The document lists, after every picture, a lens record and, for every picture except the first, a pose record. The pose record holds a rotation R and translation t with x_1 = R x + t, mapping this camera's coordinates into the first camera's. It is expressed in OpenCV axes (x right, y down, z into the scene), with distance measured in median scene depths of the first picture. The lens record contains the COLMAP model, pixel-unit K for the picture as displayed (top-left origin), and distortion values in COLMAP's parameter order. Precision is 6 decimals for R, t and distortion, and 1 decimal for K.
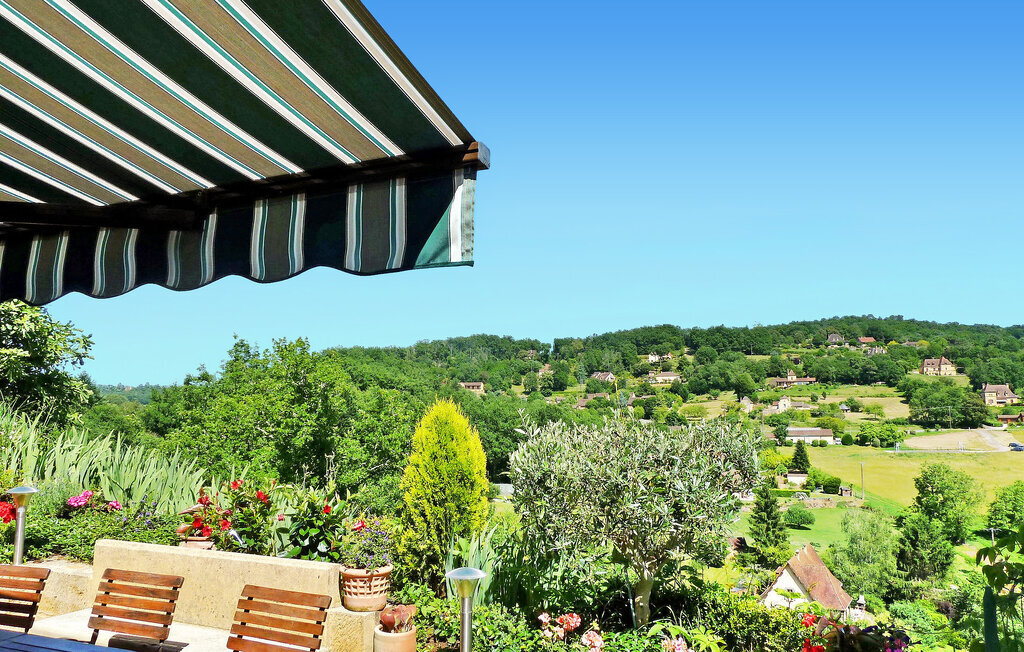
lens RADIAL K [[766.5, 0, 512.0], [0, 766.5, 326.0], [0, 0, 1]] dist [-0.039586, 0.025046]
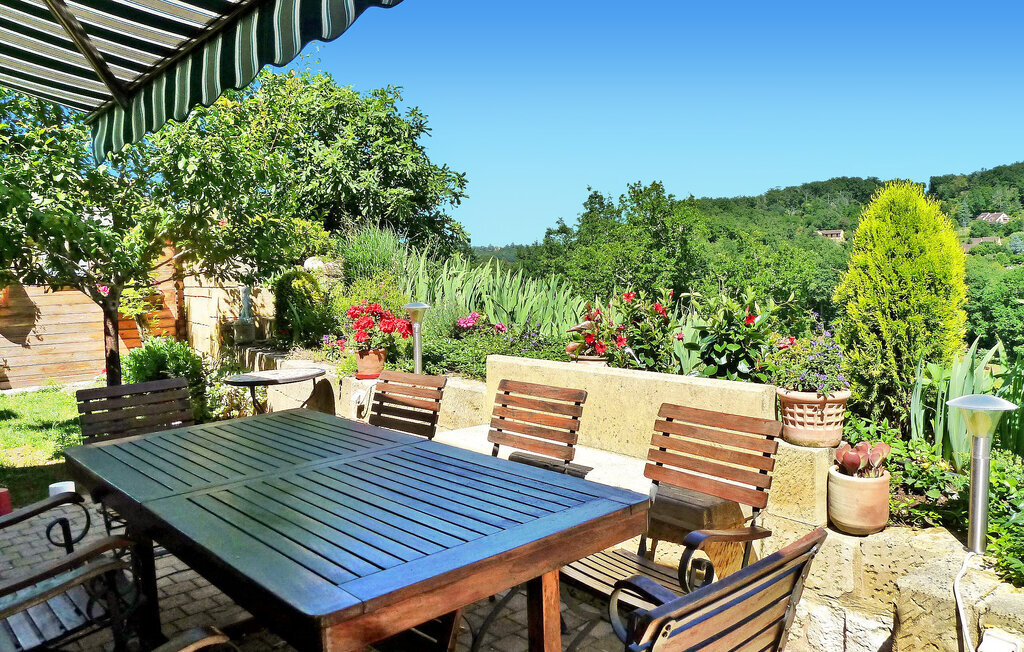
lens RADIAL K [[763.6, 0, 511.1], [0, 763.6, 316.6], [0, 0, 1]] dist [-0.043225, 0.005790]
pose [[0.900928, 0.008483, -0.433887, -0.021793], [0.068823, 0.984363, 0.162152, 0.016373], [0.428477, -0.175948, 0.886256, 0.035470]]
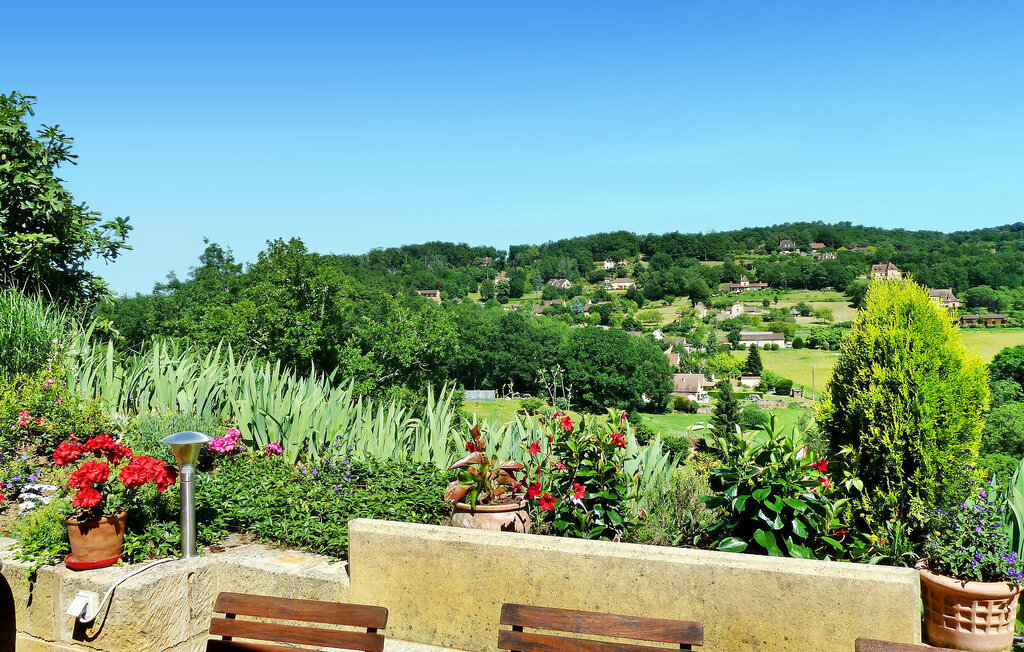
lens RADIAL K [[763.6, 0, 511.1], [0, 763.6, 316.6], [0, 0, 1]] dist [-0.043225, 0.005790]
pose [[0.997895, -0.010636, 0.063970, -0.088713], [0.003671, 0.994142, 0.108015, 0.012080], [-0.064744, -0.107553, 0.992089, 0.082285]]
